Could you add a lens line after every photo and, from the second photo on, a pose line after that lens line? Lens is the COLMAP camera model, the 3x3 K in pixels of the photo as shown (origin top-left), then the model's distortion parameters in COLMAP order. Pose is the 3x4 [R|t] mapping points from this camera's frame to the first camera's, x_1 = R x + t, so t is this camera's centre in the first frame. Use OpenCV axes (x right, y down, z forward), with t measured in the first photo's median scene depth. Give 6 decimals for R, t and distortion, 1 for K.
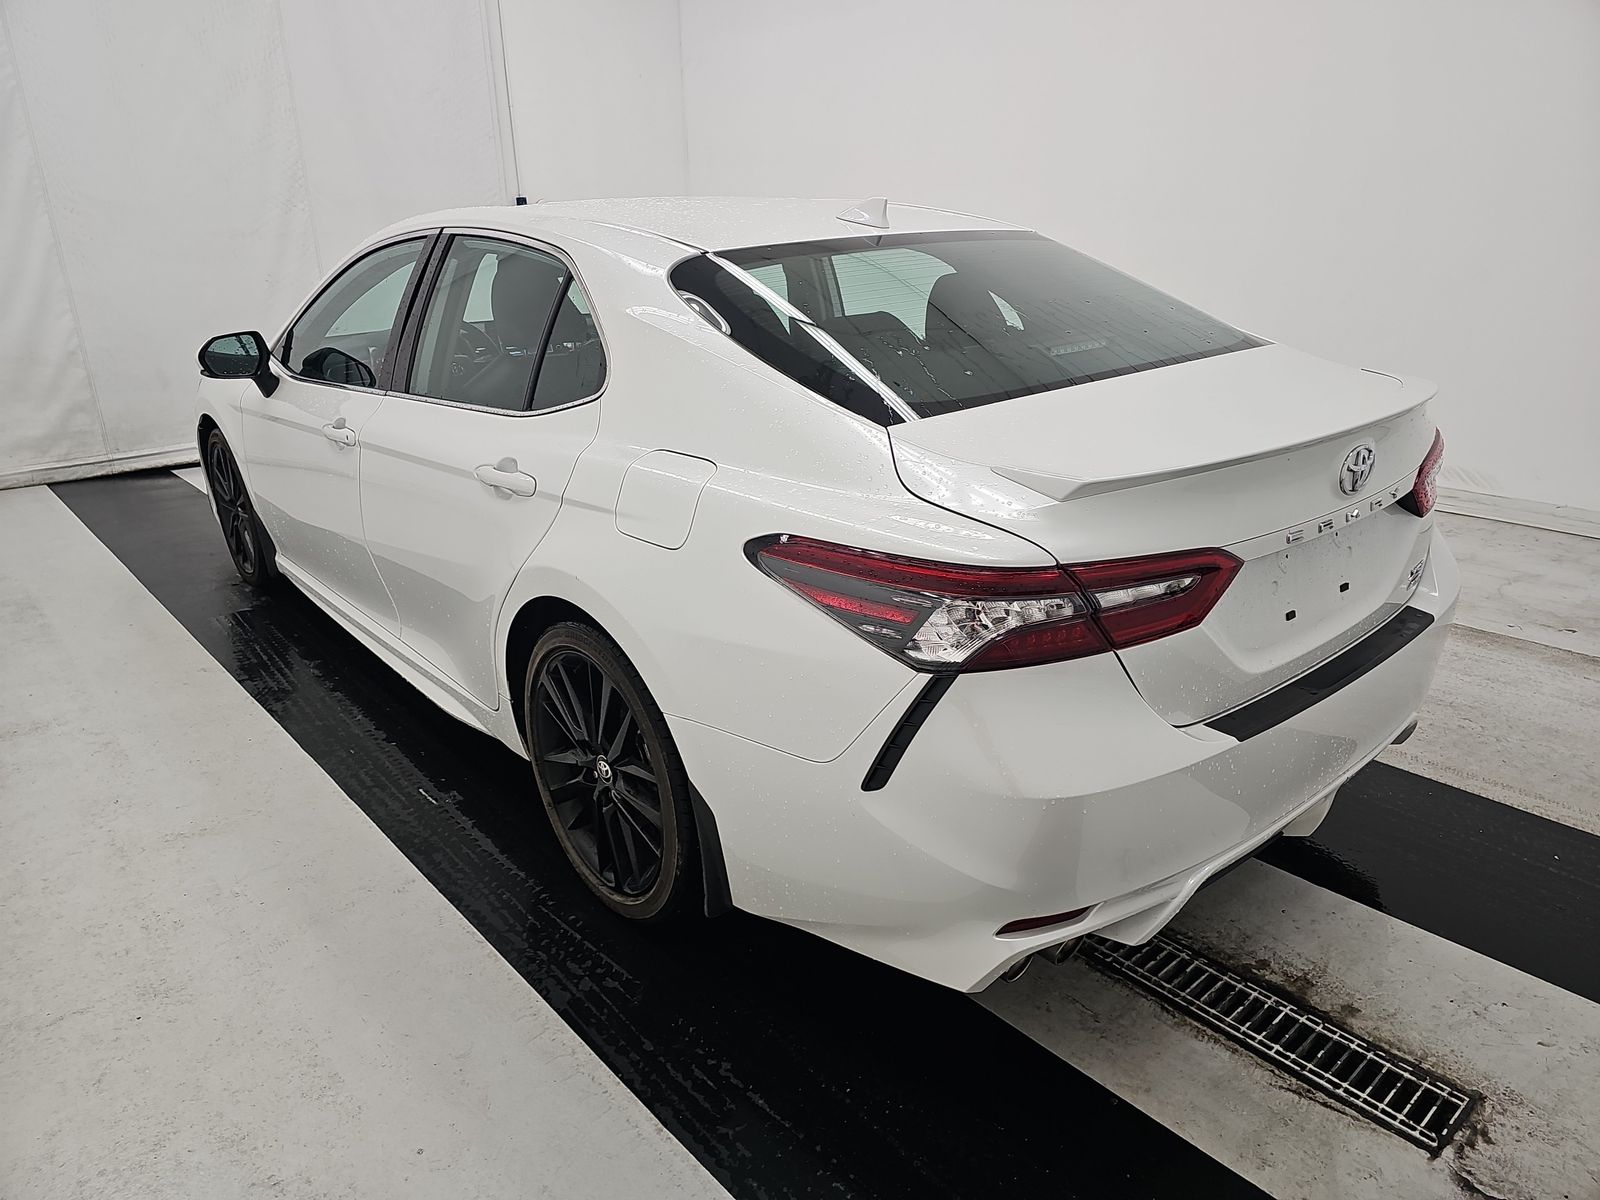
lens RADIAL K [[1034.4, 0, 801.7], [0, 1034.4, 650.7], [0, 0, 1]] dist [0.007882, -0.000291]
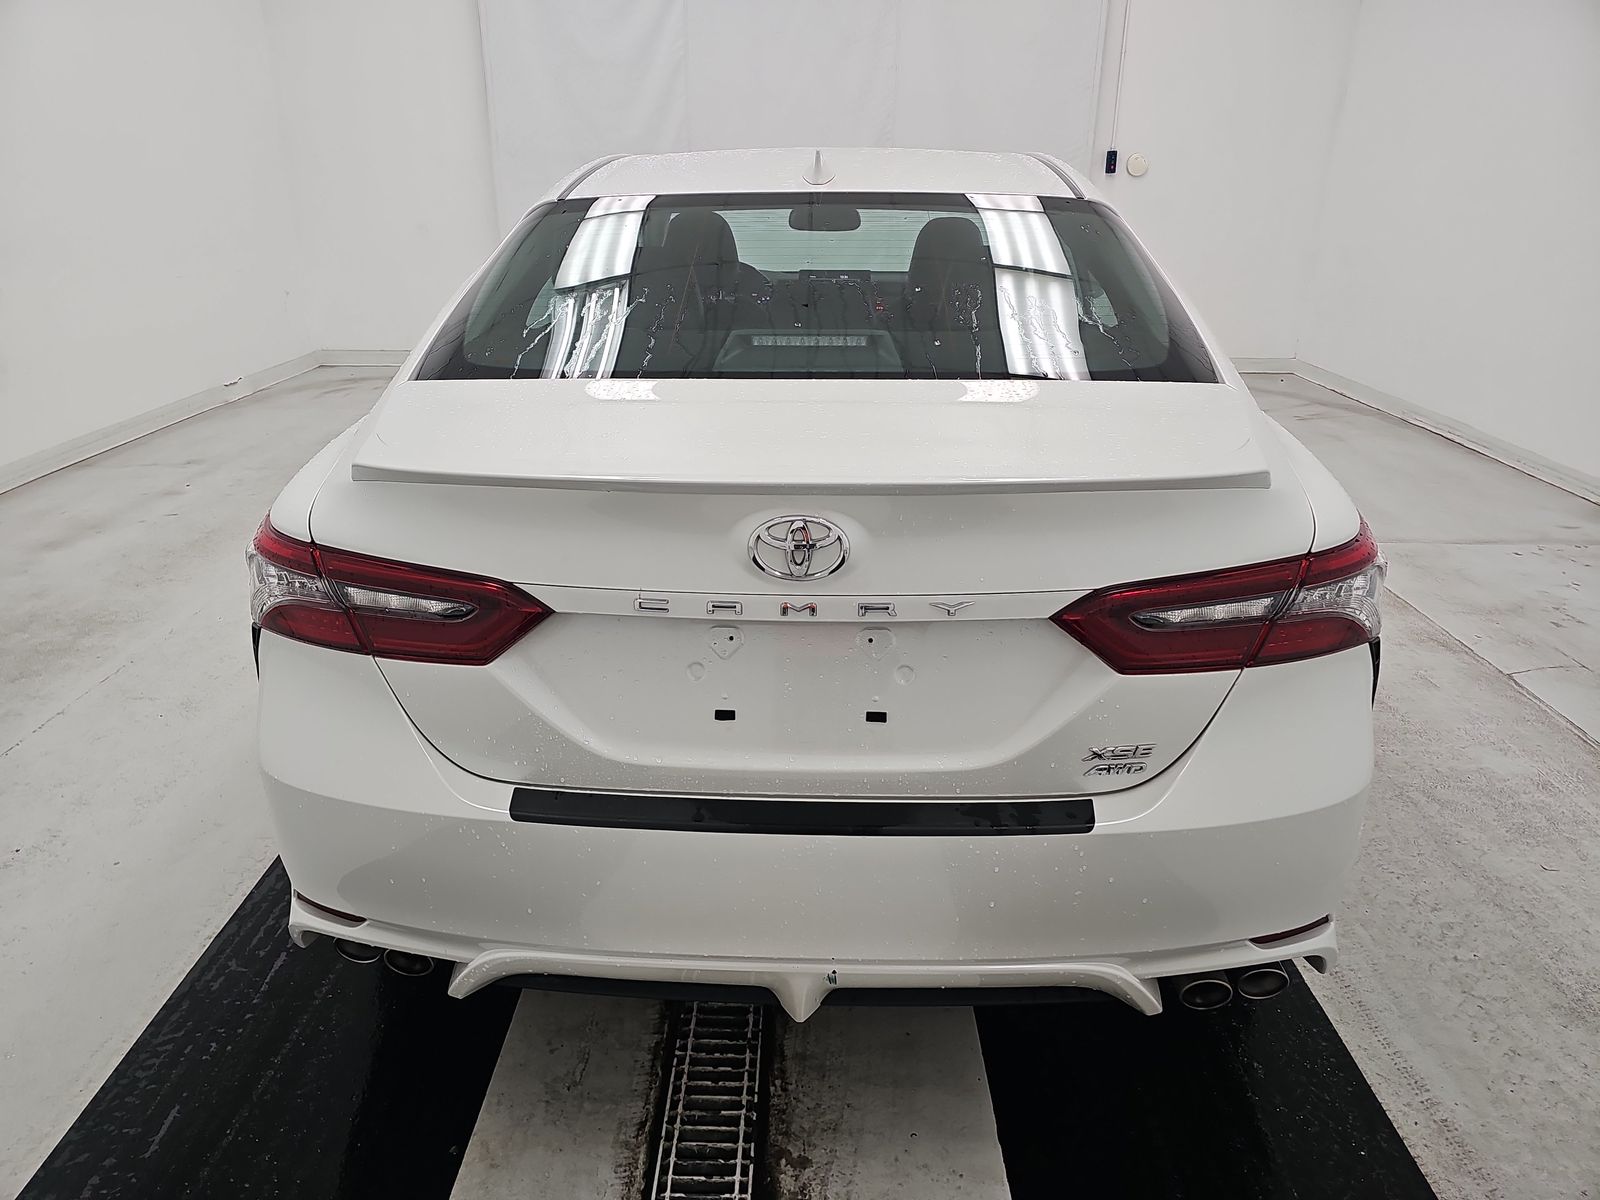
lens RADIAL K [[1034.4, 0, 801.7], [0, 1034.4, 650.7], [0, 0, 1]] dist [0.007882, -0.000291]
pose [[0.735931, 0.299057, -0.607429, 0.945140], [-0.279691, 0.951316, 0.129504, -0.190481], [0.616586, 0.074586, 0.783746, 0.431396]]
